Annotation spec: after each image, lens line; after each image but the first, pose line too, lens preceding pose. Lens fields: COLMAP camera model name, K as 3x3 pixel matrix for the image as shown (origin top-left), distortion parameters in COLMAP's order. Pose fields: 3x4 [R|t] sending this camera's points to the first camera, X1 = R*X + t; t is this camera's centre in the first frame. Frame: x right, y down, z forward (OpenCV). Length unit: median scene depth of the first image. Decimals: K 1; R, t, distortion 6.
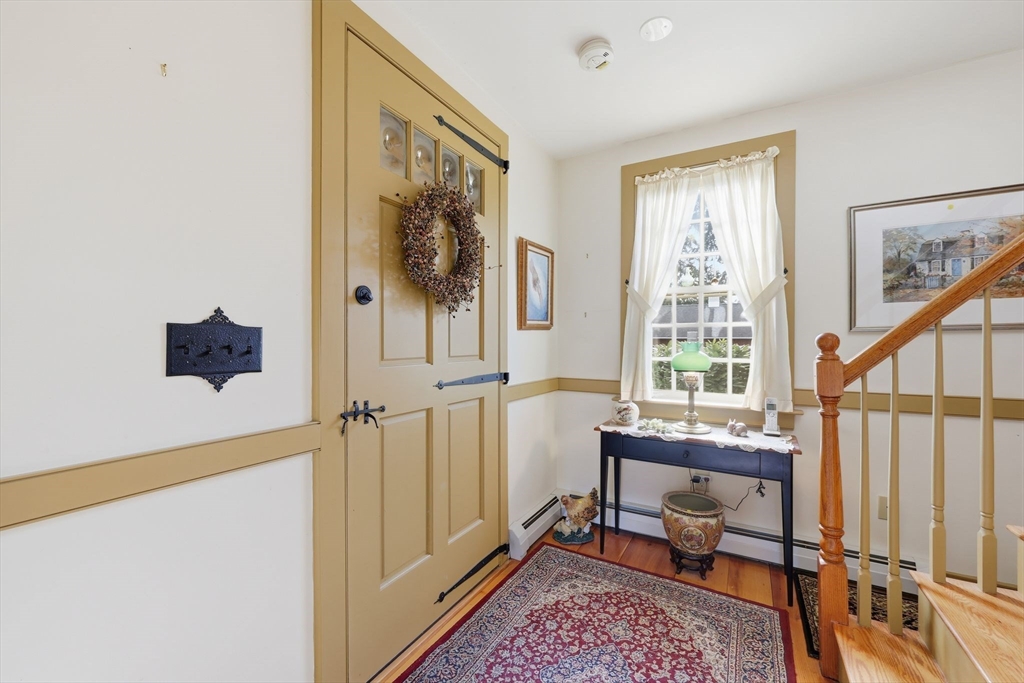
lens RADIAL K [[418.3, 0, 511.8], [0, 418.3, 340.3], [0, 0, 1]] dist [-0.001355, 0.000522]
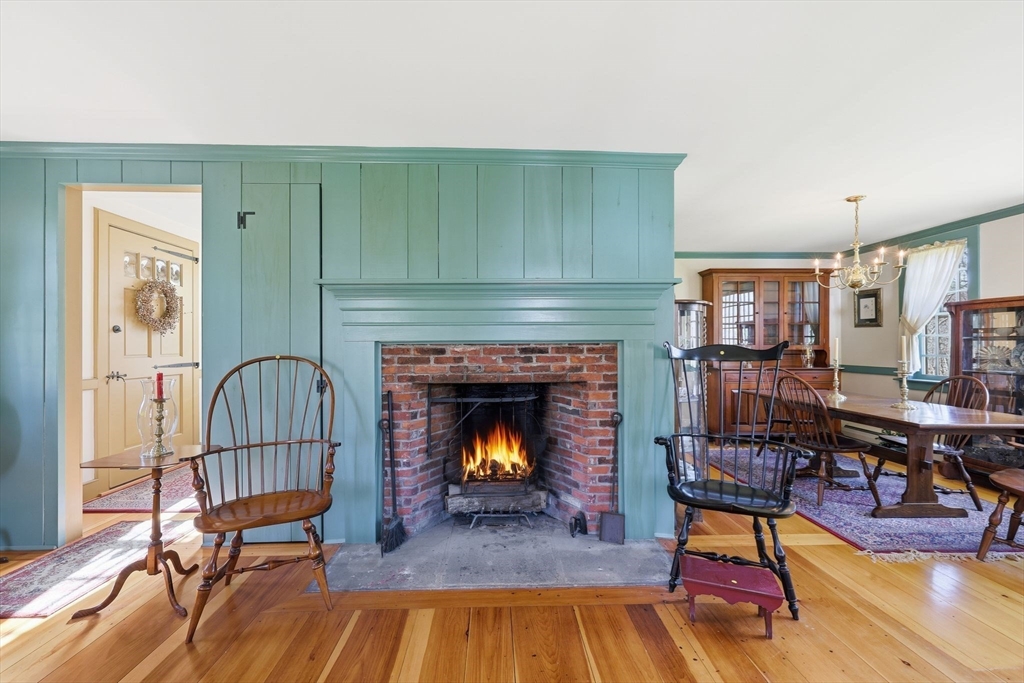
lens RADIAL K [[418.3, 0, 508.9], [0, 418.3, 345.4], [0, 0, 1]] dist [-0.001355, 0.000522]
pose [[0.856948, -0.000972, 0.515402, 0.304187], [0.000312, 0.999999, 0.001367, -0.010830], [-0.515402, -0.001010, 0.856948, -1.950915]]
